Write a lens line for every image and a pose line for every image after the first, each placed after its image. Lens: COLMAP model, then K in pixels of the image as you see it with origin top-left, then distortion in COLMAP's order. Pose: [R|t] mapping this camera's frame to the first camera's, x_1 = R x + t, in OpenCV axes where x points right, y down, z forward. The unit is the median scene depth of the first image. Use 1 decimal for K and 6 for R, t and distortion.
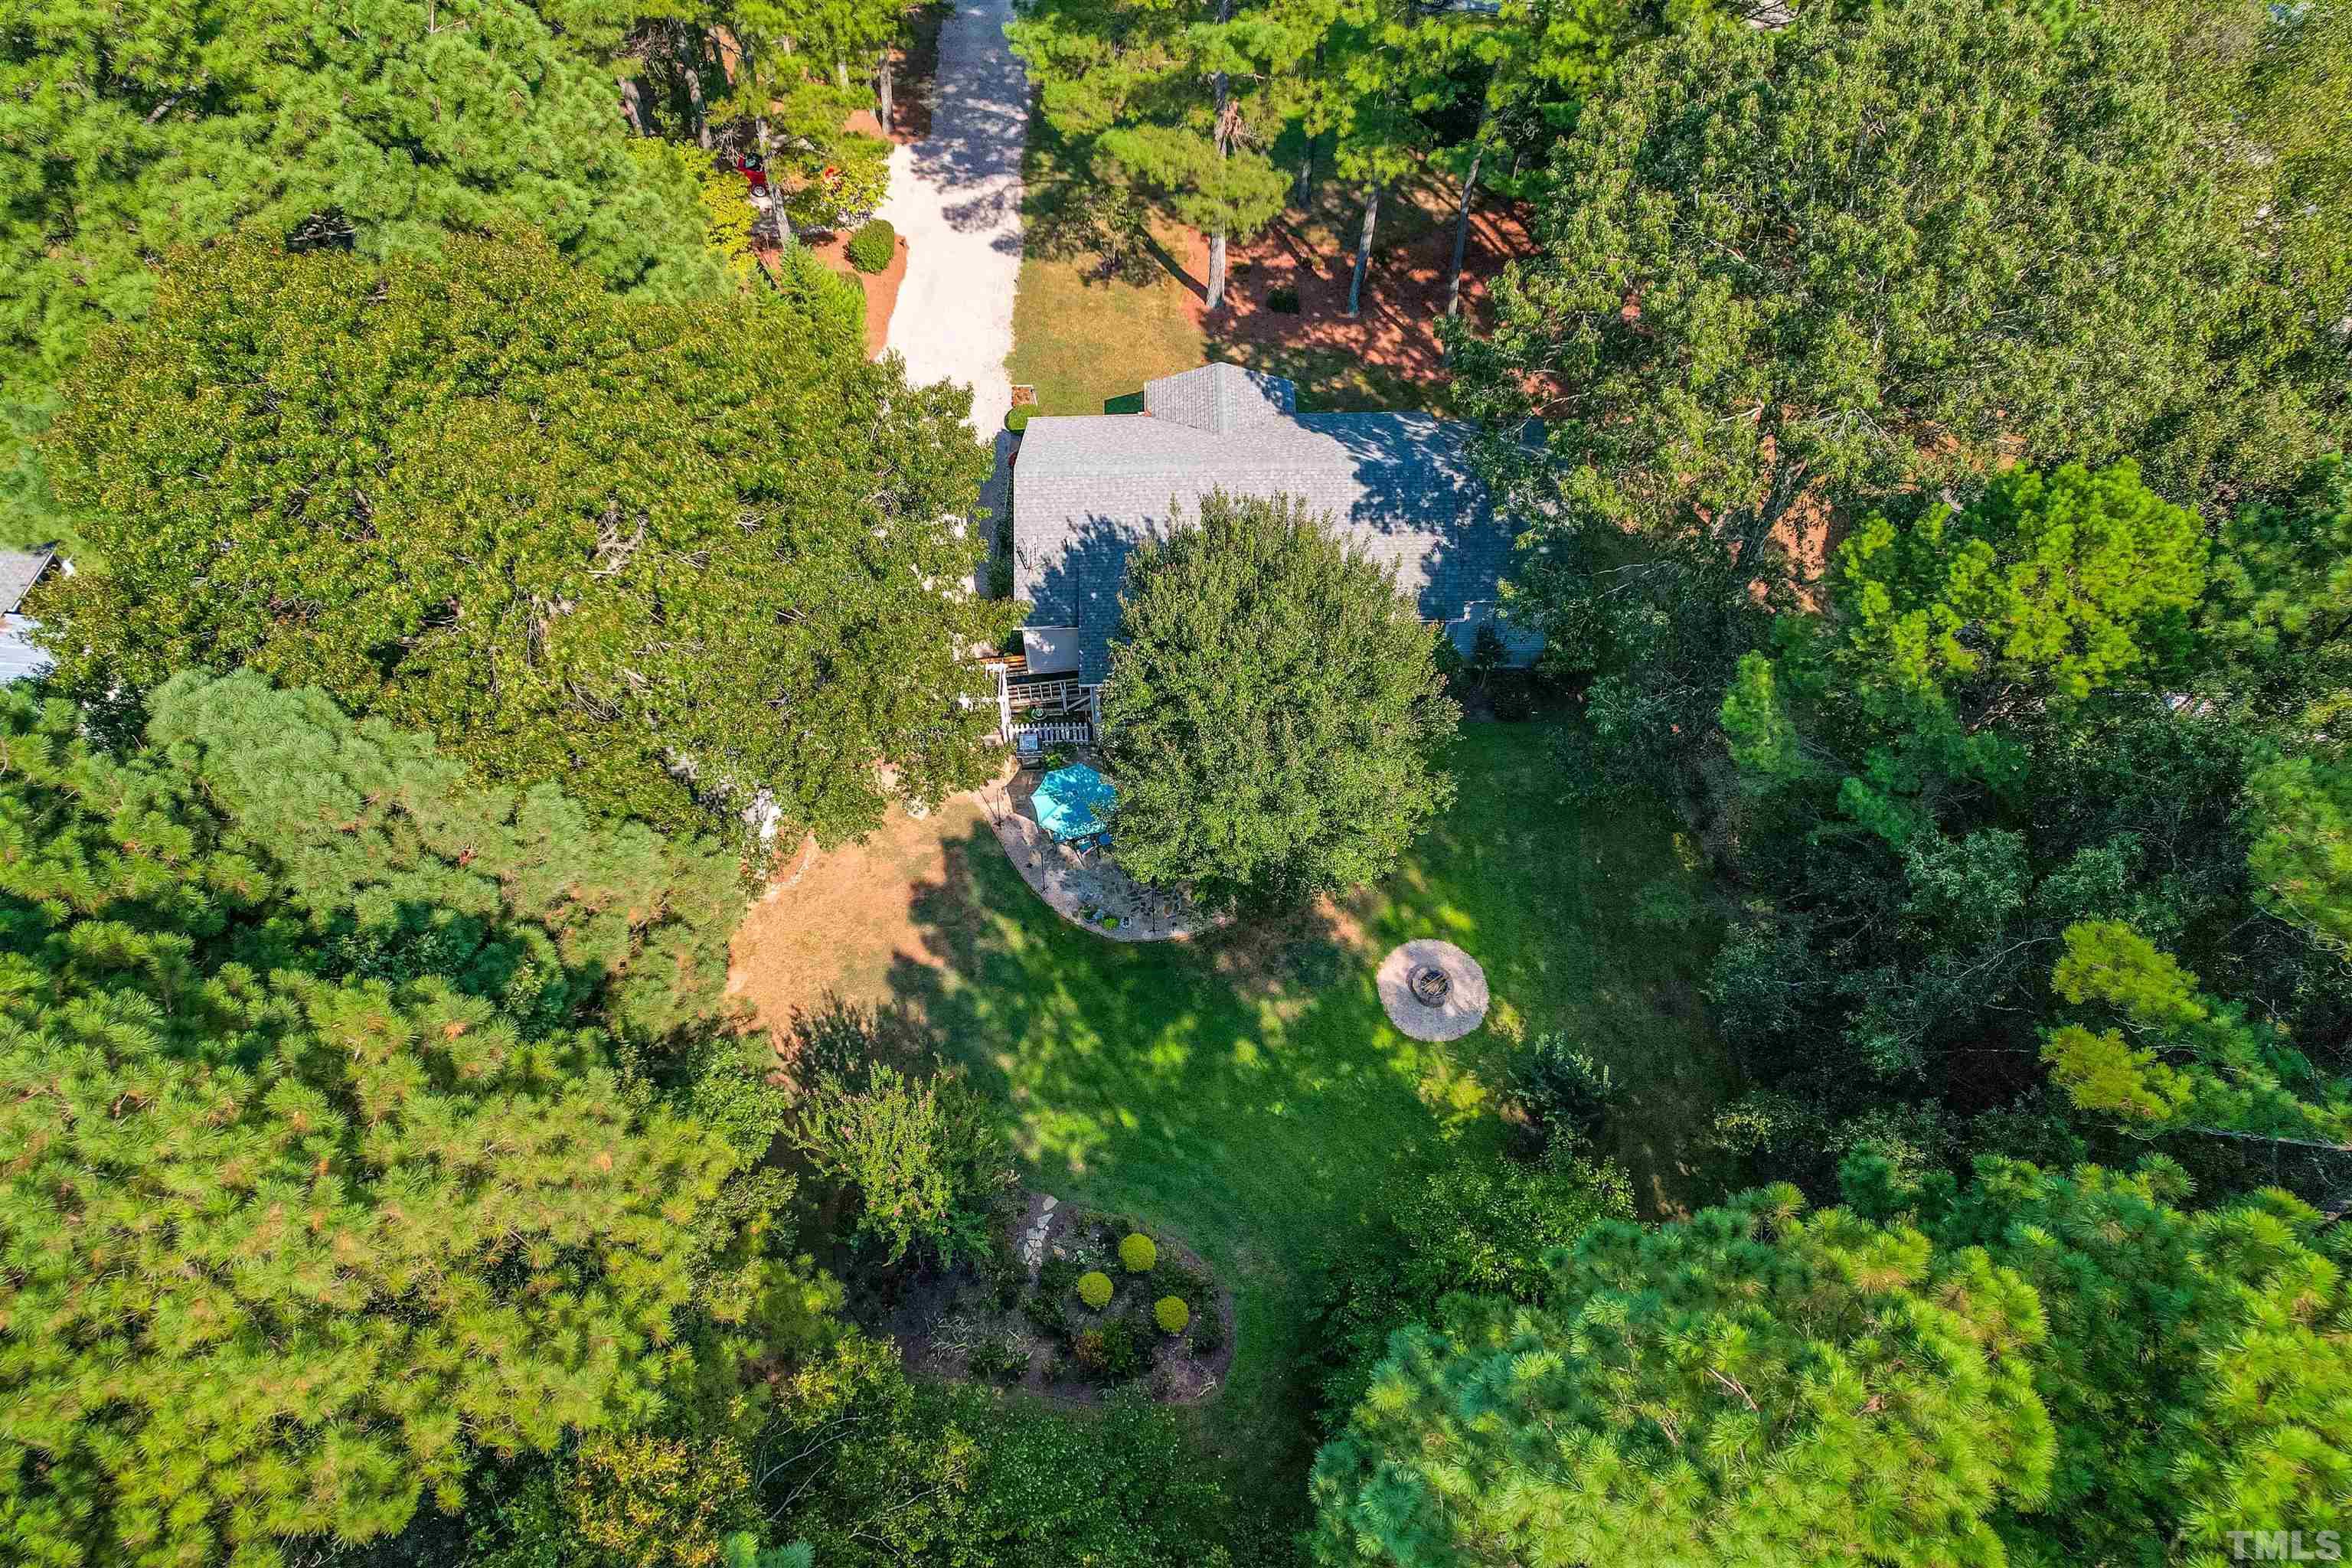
lens RADIAL K [[1498.2, 0, 1201.0], [0, 1498.2, 789.0], [0, 0, 1]] dist [-0.067397, 0.061733]
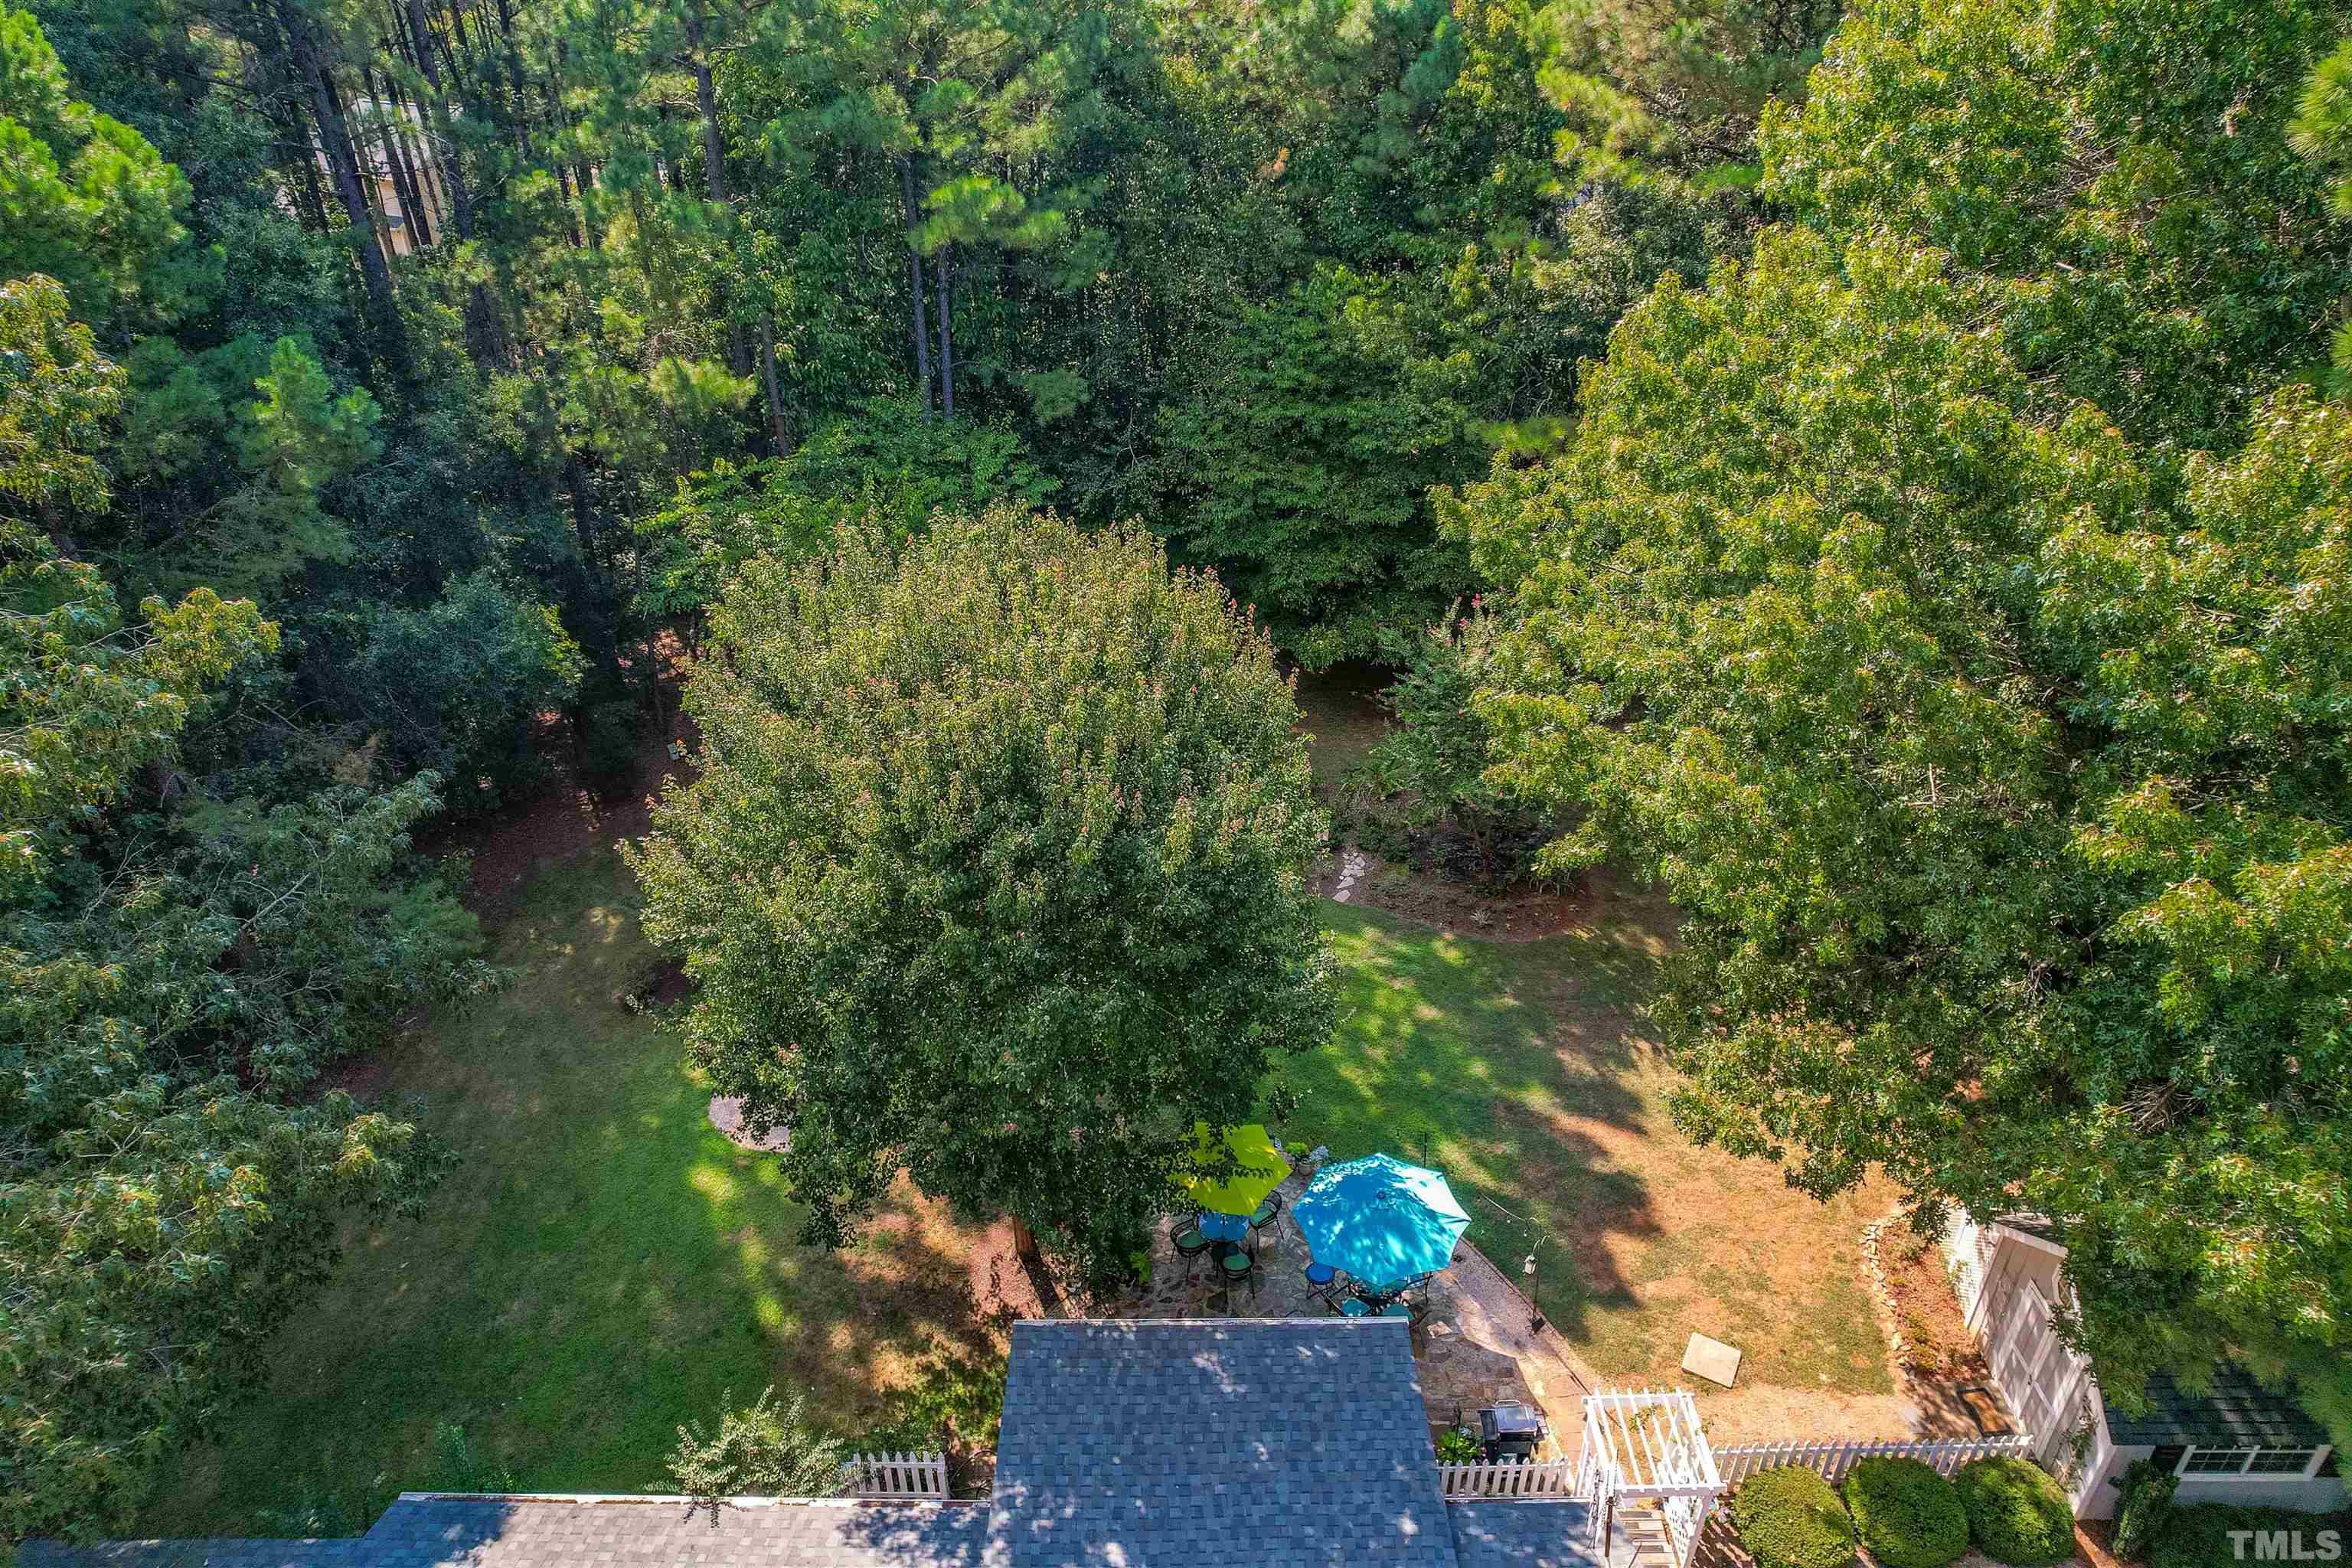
lens RADIAL K [[1498.2, 0, 1175.4], [0, 1498.2, 789.3], [0, 0, 1]] dist [-0.067397, 0.061733]
pose [[-0.999578, -0.018825, 0.022131, -0.023106], [0.020845, 0.065964, 0.997604, -0.525586], [-0.020240, 0.997644, -0.065544, 0.919631]]
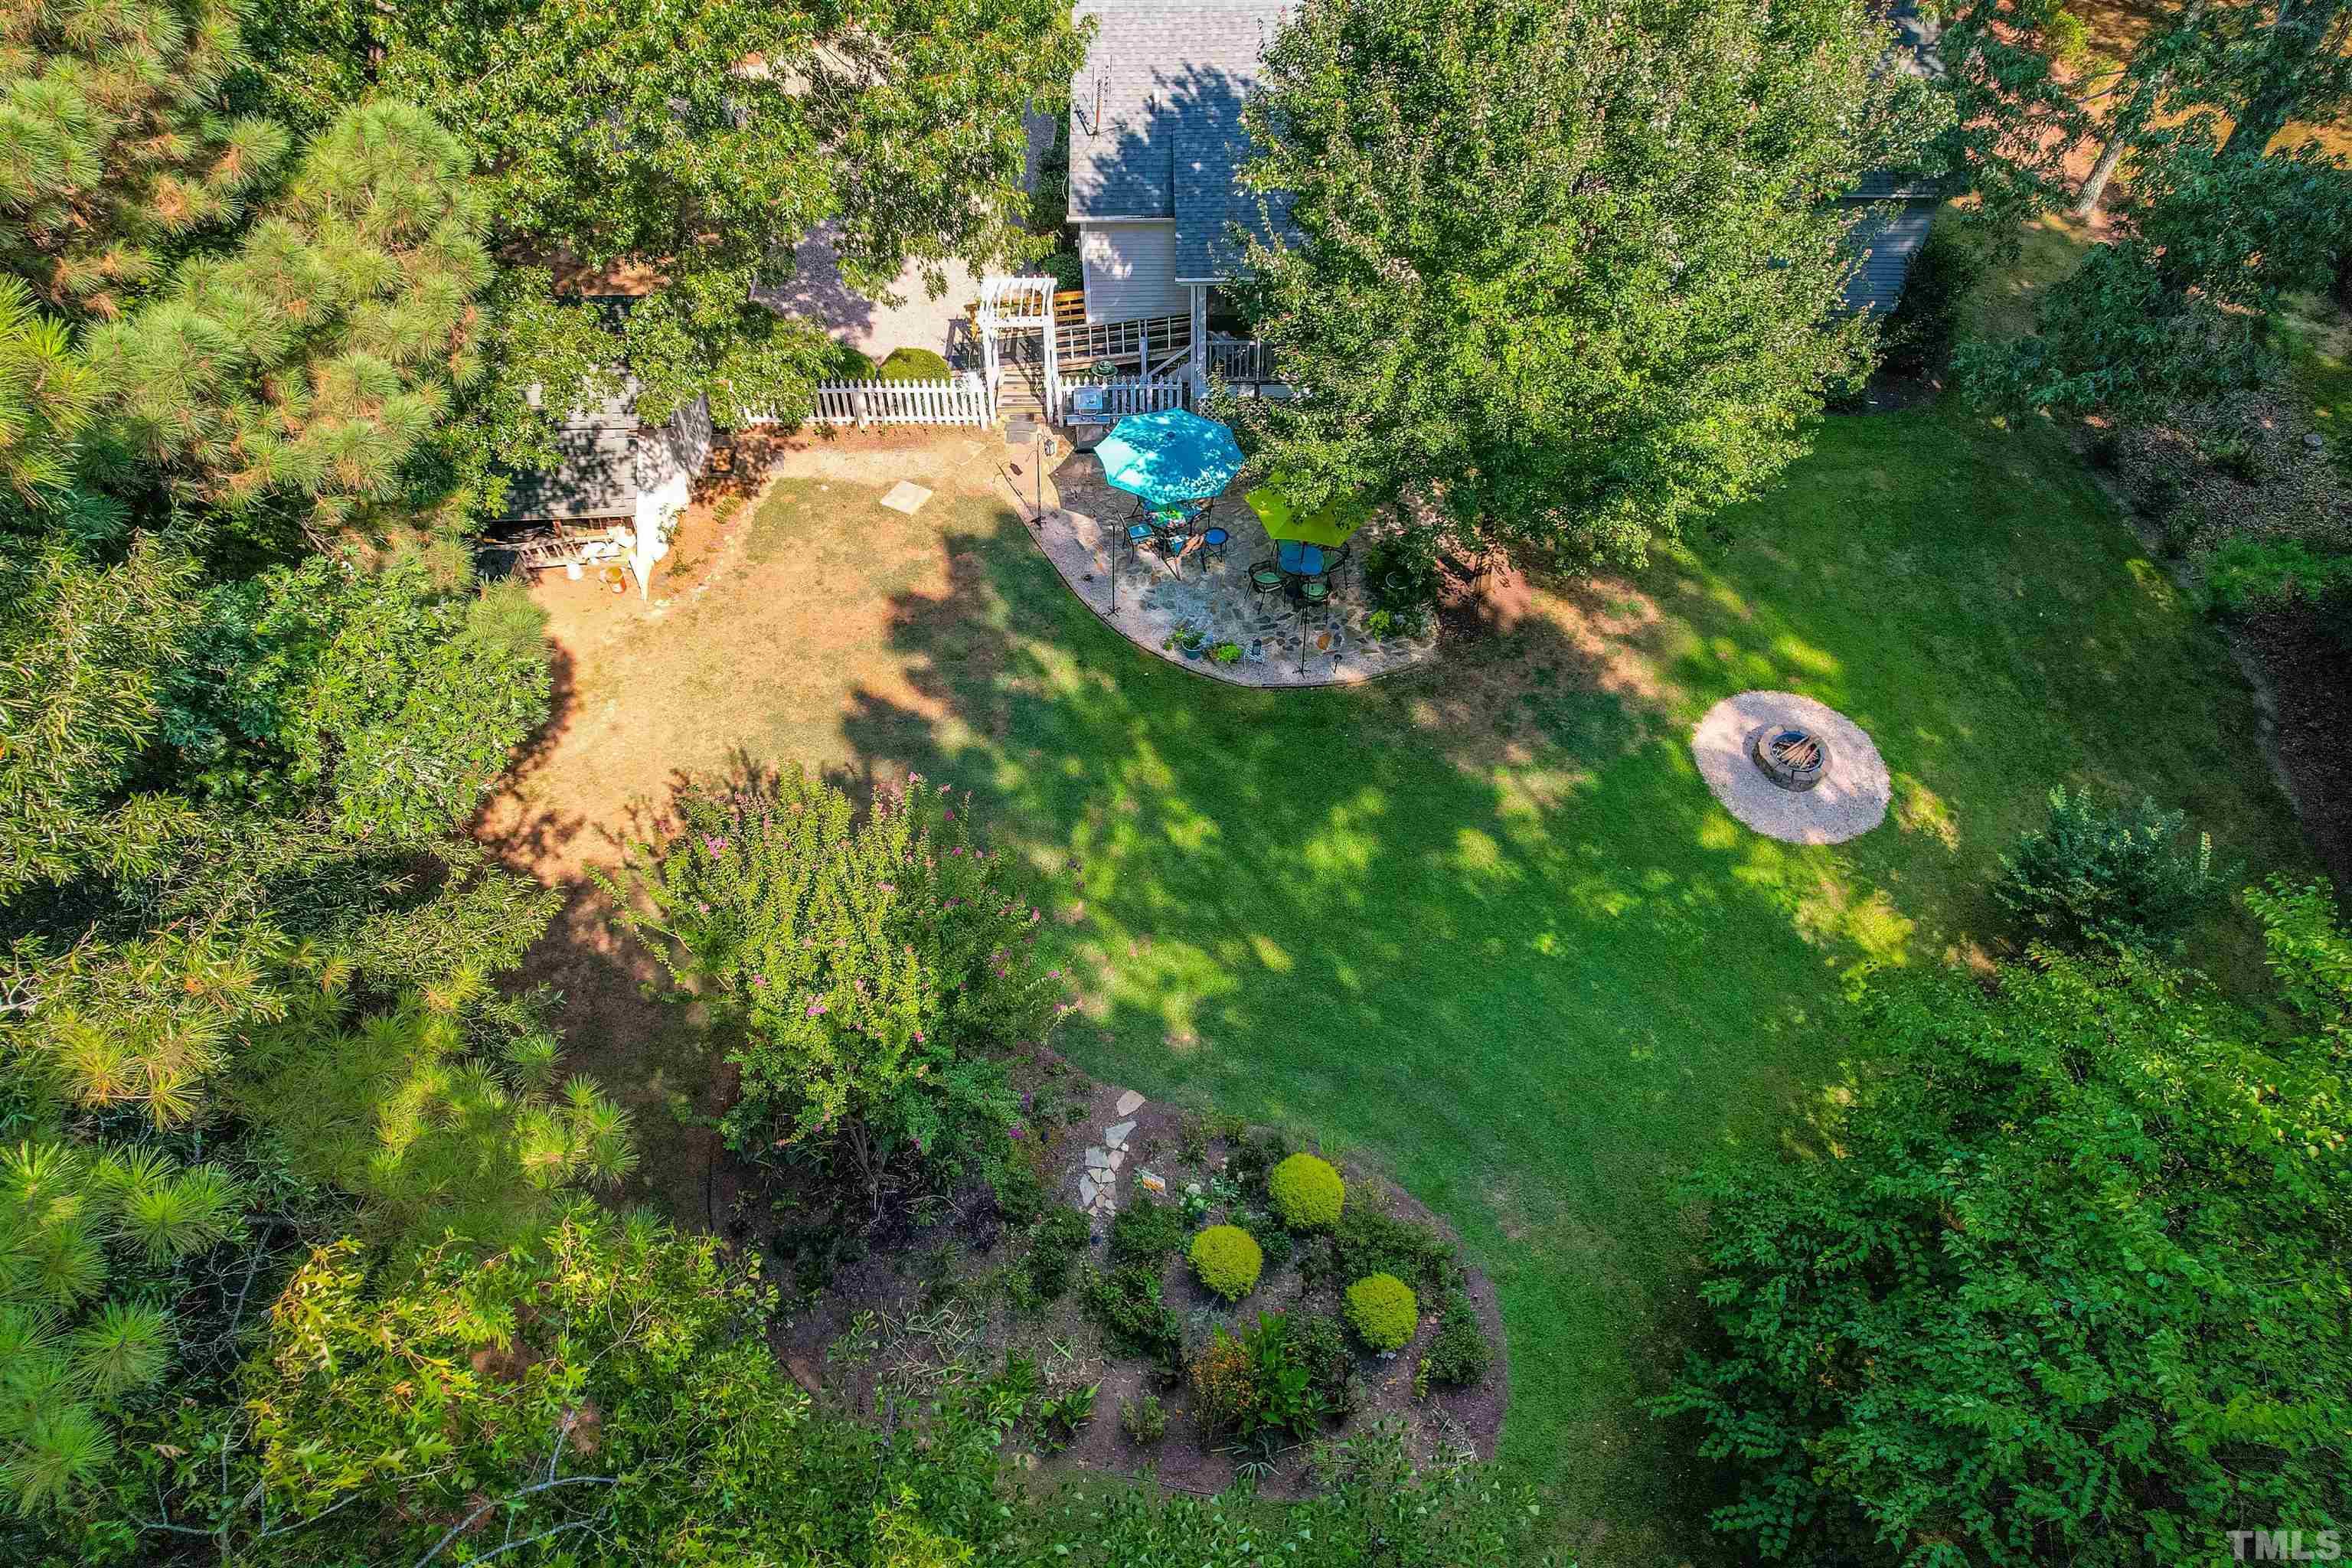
lens RADIAL K [[1498.2, 0, 1182.5], [0, 1498.2, 773.8], [0, 0, 1]] dist [-0.067397, 0.061733]
pose [[0.999742, 0.008091, -0.021220, -0.067537], [-0.009859, 0.996365, -0.084611, 0.192581], [0.020458, 0.084799, 0.996188, 0.434744]]
